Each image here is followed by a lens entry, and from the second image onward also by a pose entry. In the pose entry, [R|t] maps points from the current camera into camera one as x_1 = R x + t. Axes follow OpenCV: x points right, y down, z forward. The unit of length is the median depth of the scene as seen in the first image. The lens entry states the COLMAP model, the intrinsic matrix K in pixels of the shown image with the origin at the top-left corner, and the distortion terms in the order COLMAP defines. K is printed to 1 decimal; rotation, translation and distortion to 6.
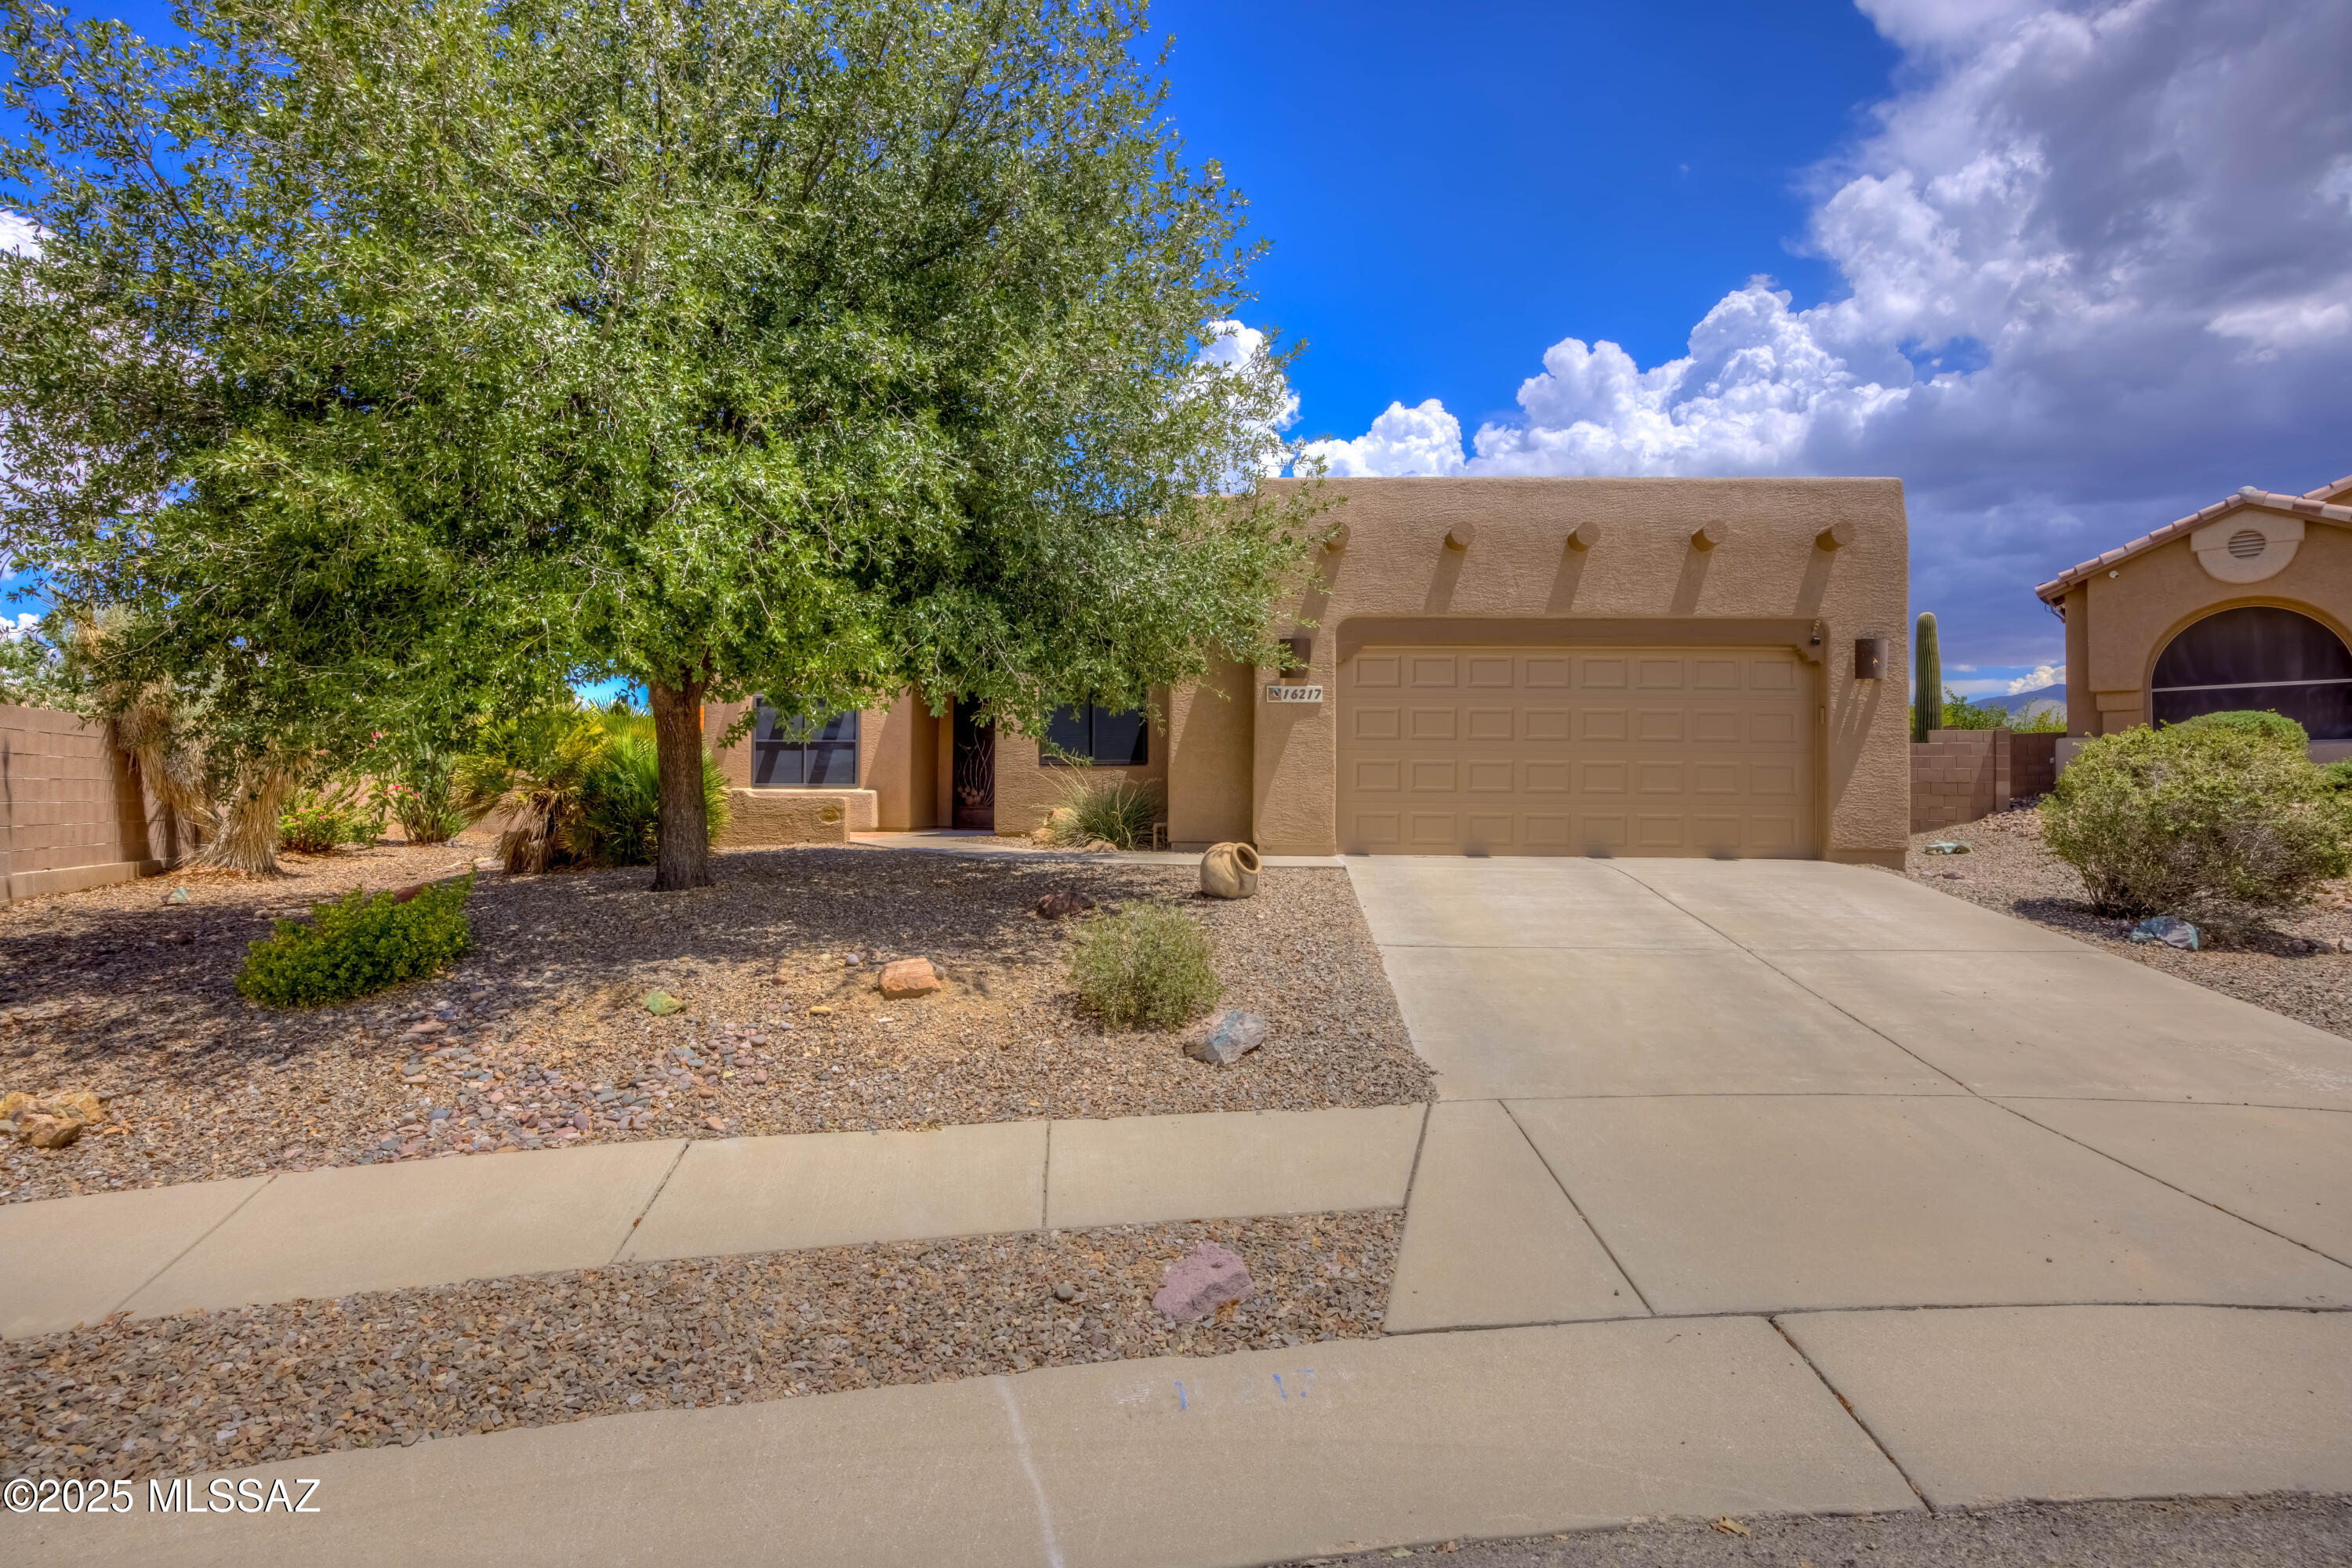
lens RADIAL K [[1204.6, 0, 1176.0], [0, 1204.6, 784.0], [0, 0, 1]] dist [-0.036157, 0.001170]
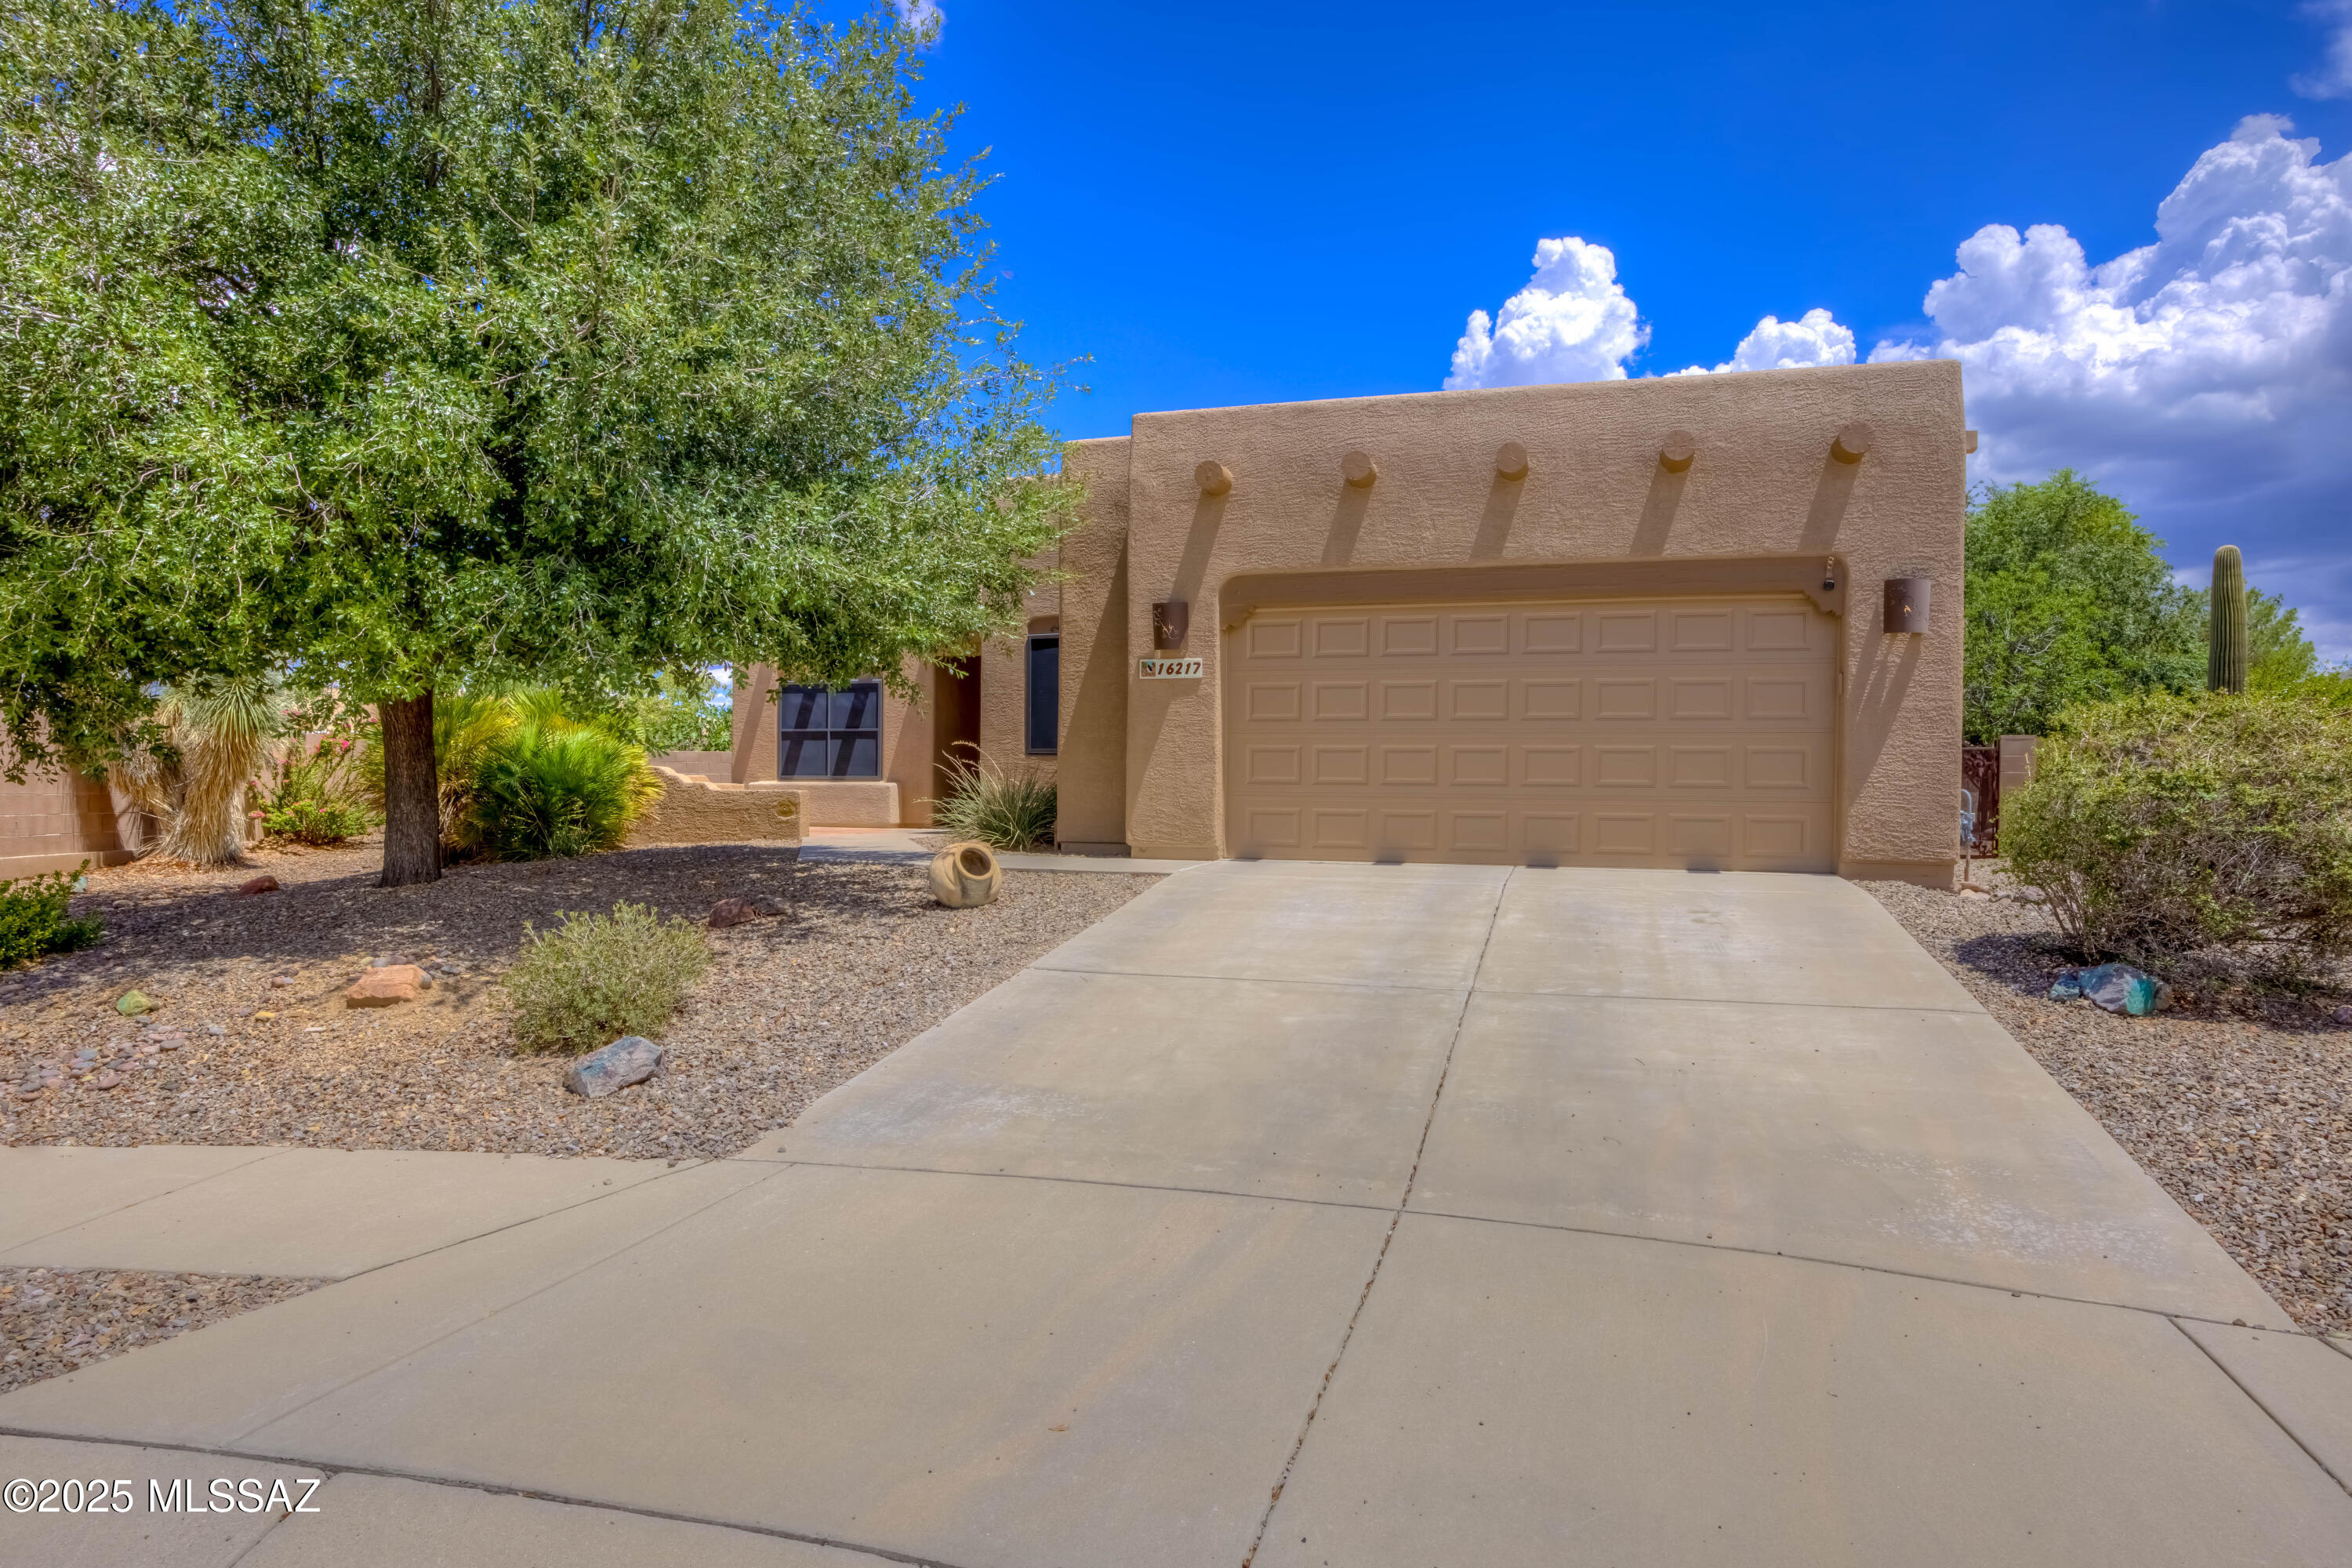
lens RADIAL K [[1352.8, 0, 1176.0], [0, 1352.8, 784.0], [0, 0, 1]] dist [-0.054911, 0.023295]
pose [[0.973371, -0.000226, -0.229234, 0.321352], [0.001477, 0.999985, 0.005284, 0.001378], [0.229229, -0.005482, 0.973357, 0.079487]]
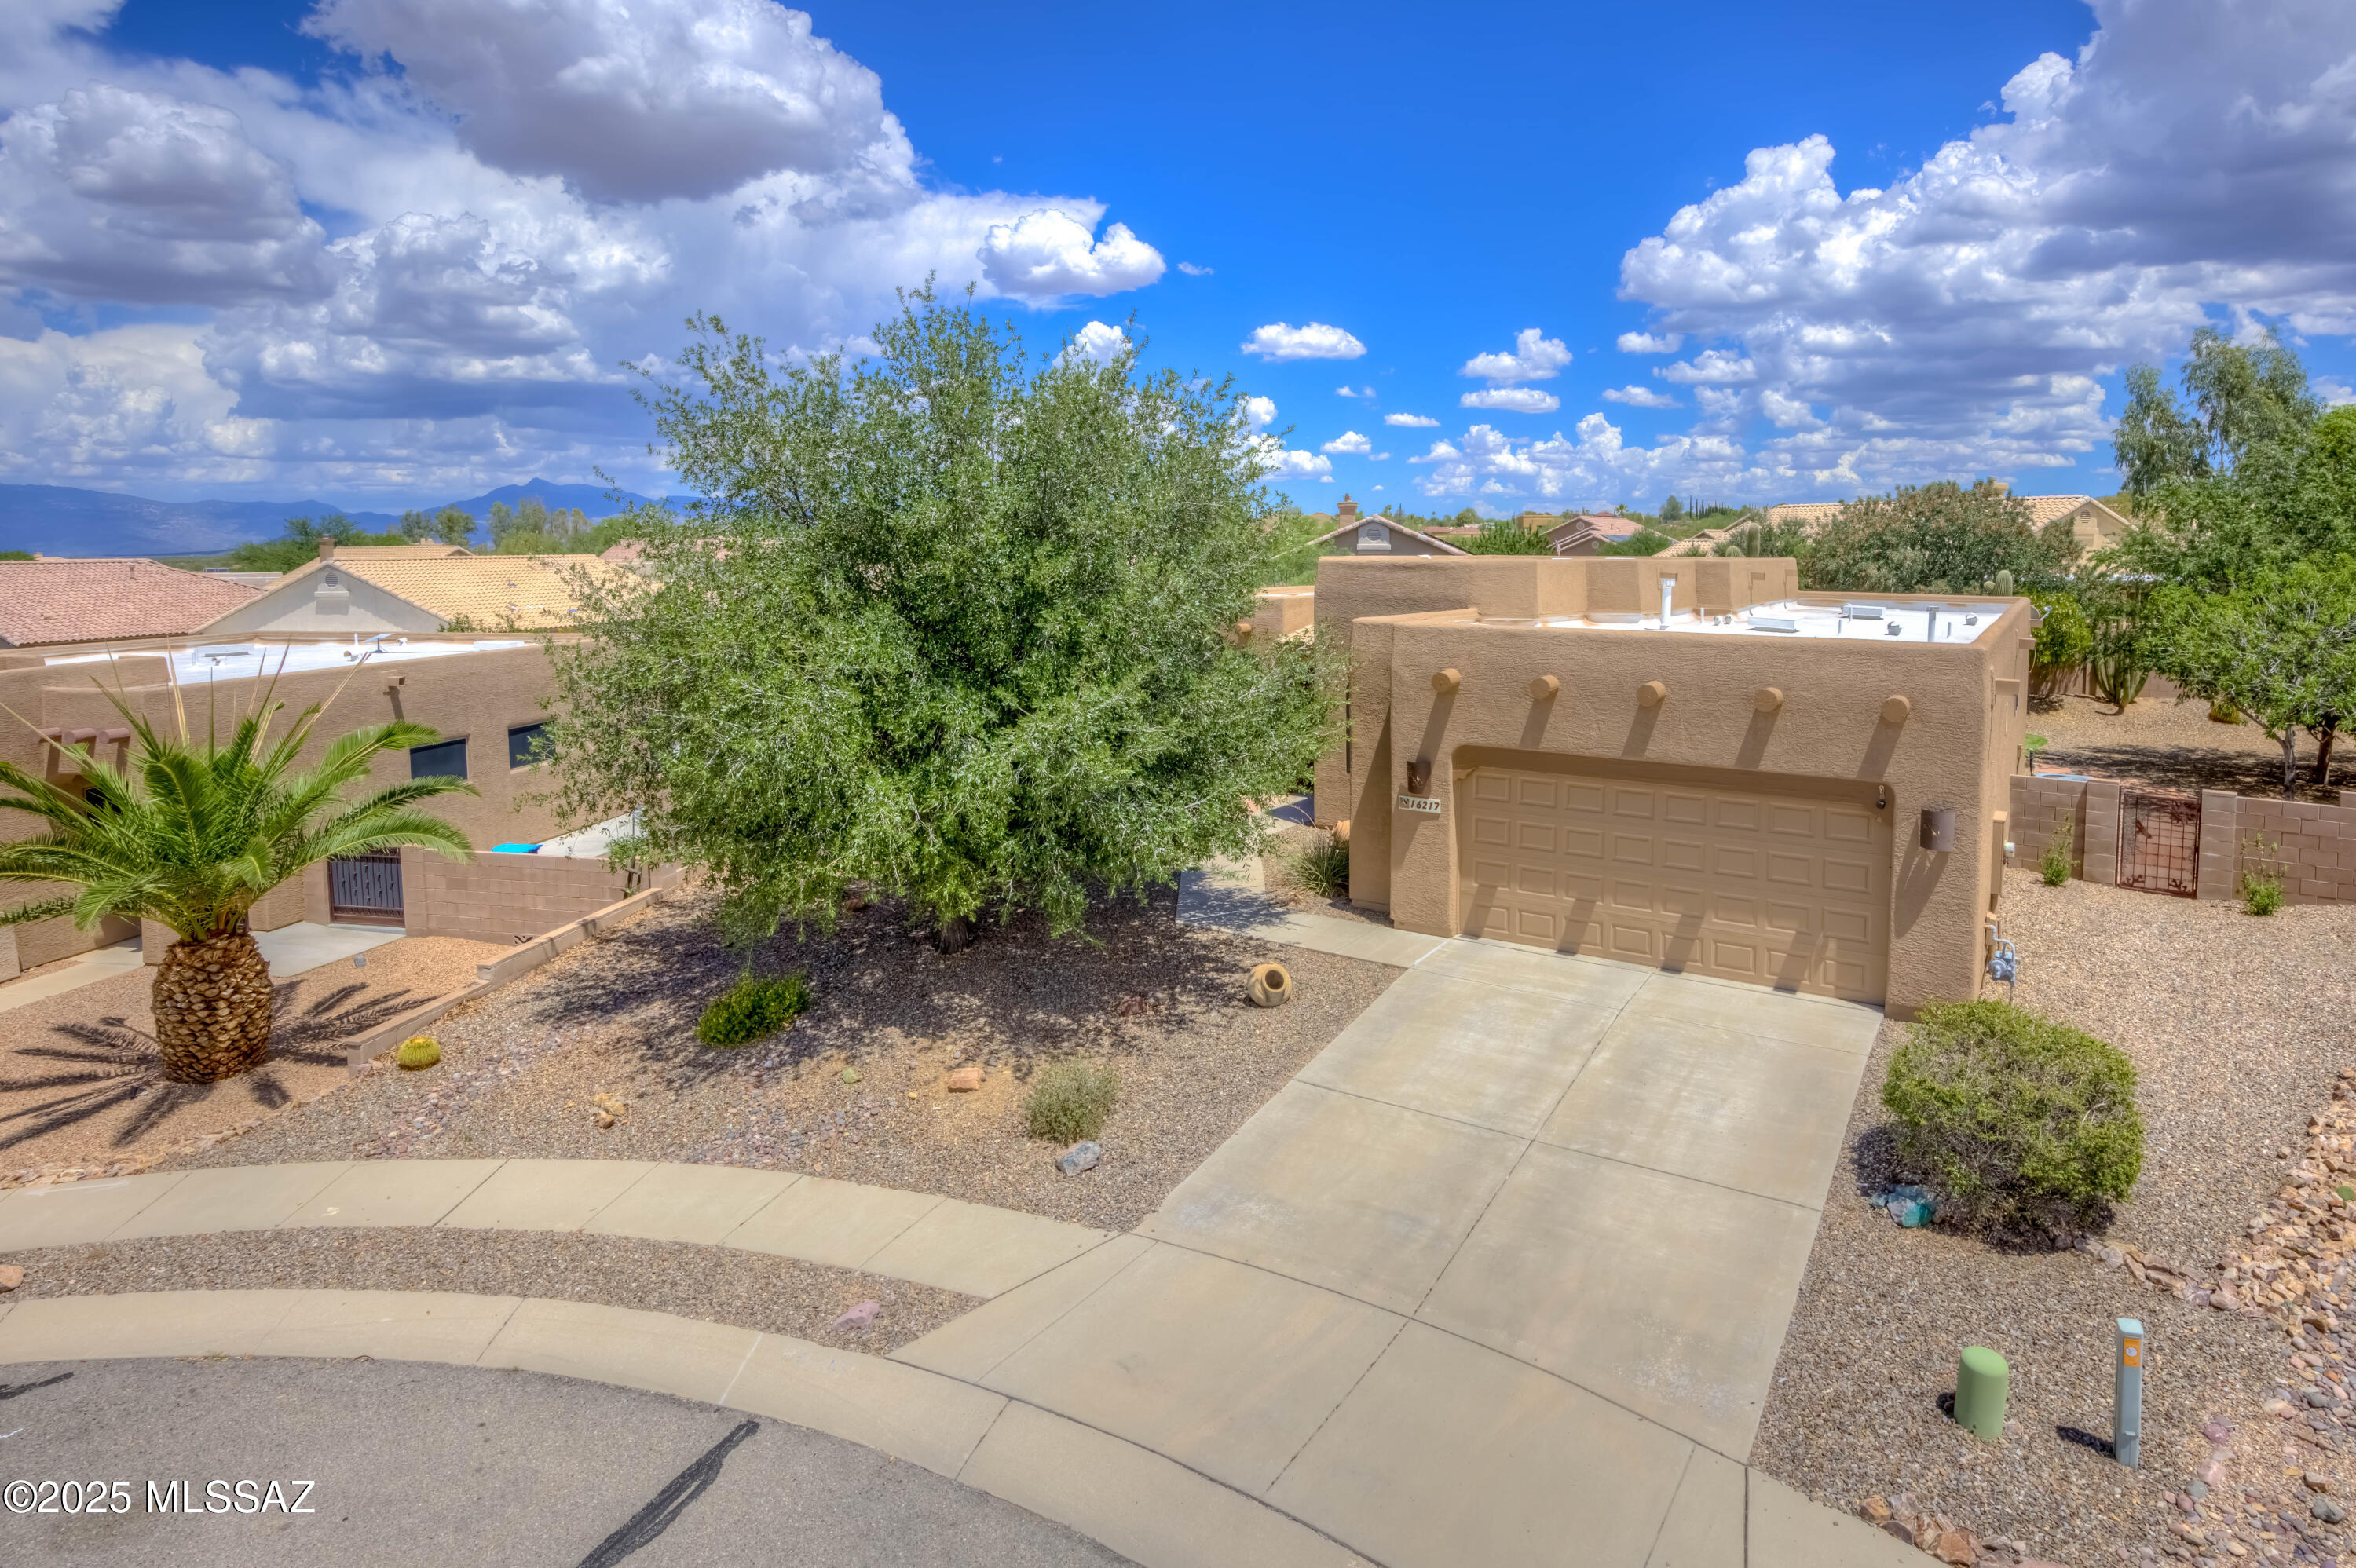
lens RADIAL K [[1331.9, 0, 1174.6], [0, 1331.9, 577.6], [0, 0, 1]] dist [-0.025344, 0.000333]
pose [[0.864939, 0.002404, -0.501871, 0.570139], [0.011944, 0.999607, 0.025372, -0.347771], [0.501735, -0.027940, 0.864570, -0.302853]]
